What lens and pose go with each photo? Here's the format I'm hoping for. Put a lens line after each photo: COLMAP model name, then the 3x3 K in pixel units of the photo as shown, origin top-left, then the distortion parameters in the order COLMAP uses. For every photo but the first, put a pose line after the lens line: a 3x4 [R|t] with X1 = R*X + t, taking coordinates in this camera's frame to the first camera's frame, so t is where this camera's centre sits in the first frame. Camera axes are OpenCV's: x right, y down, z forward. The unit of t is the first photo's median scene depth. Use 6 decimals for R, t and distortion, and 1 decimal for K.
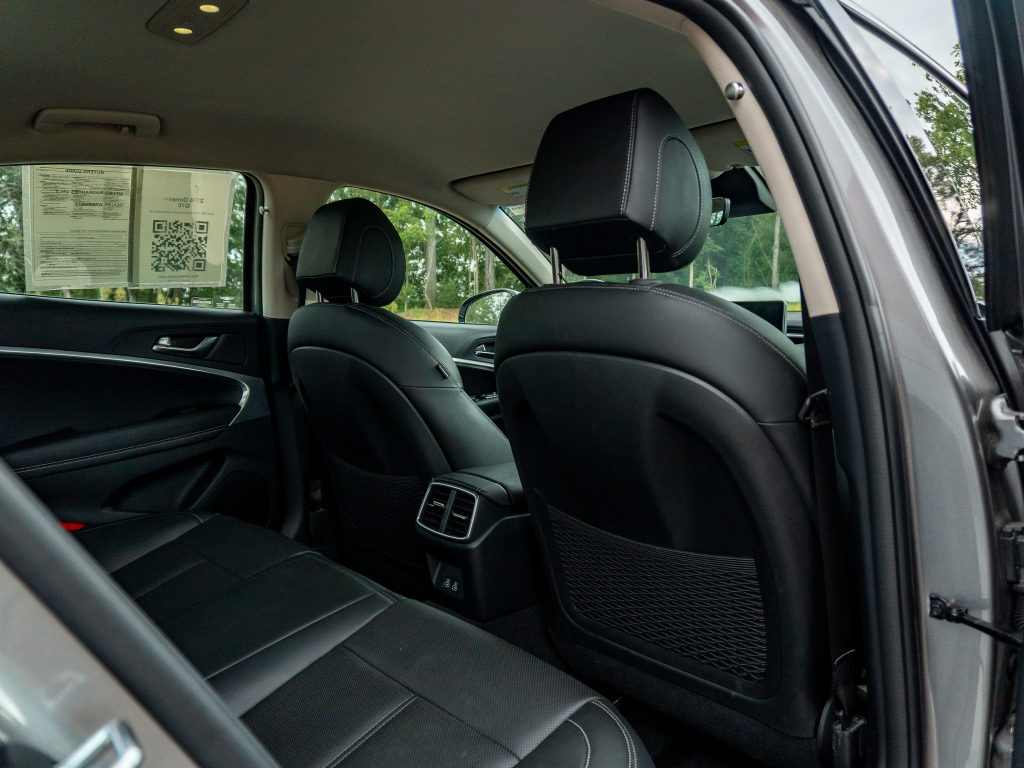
lens RADIAL K [[773.5, 0, 511.4], [0, 773.5, 381.7], [0, 0, 1]] dist [-0.020856, 0.001660]
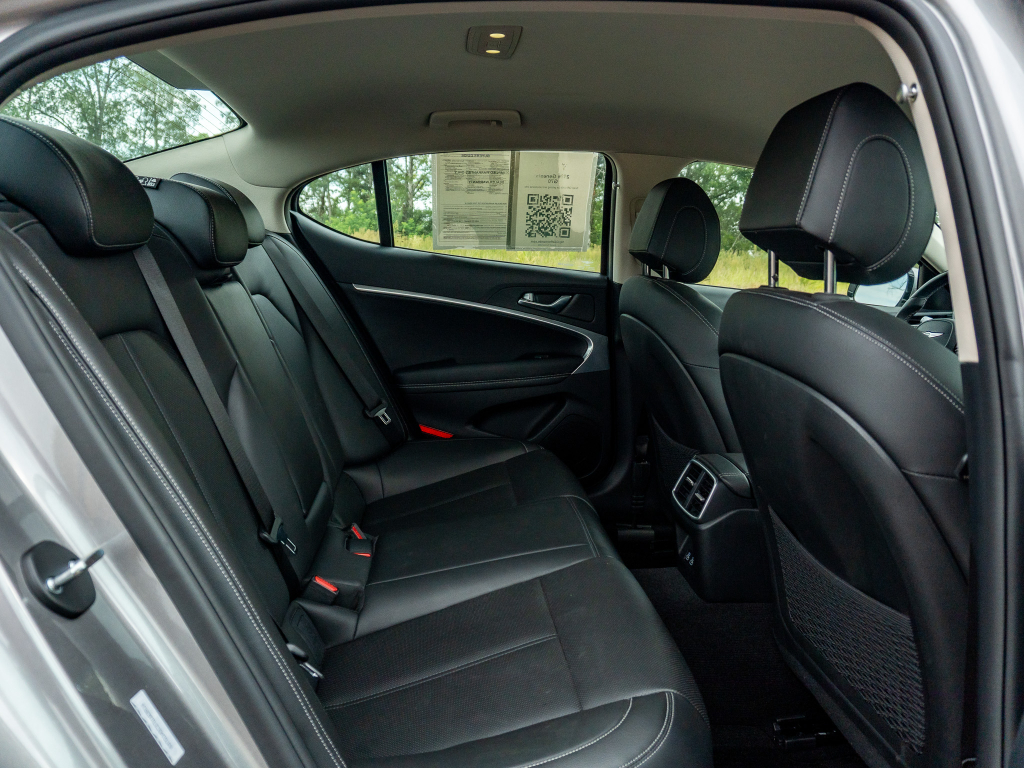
lens RADIAL K [[773.5, 0, 508.7], [0, 773.5, 377.0], [0, 0, 1]] dist [-0.020856, 0.001660]
pose [[0.805151, 0.148091, -0.574283, 0.234702], [-0.109810, 0.988805, 0.101029, -0.048017], [0.582815, -0.018282, 0.812399, 0.010206]]
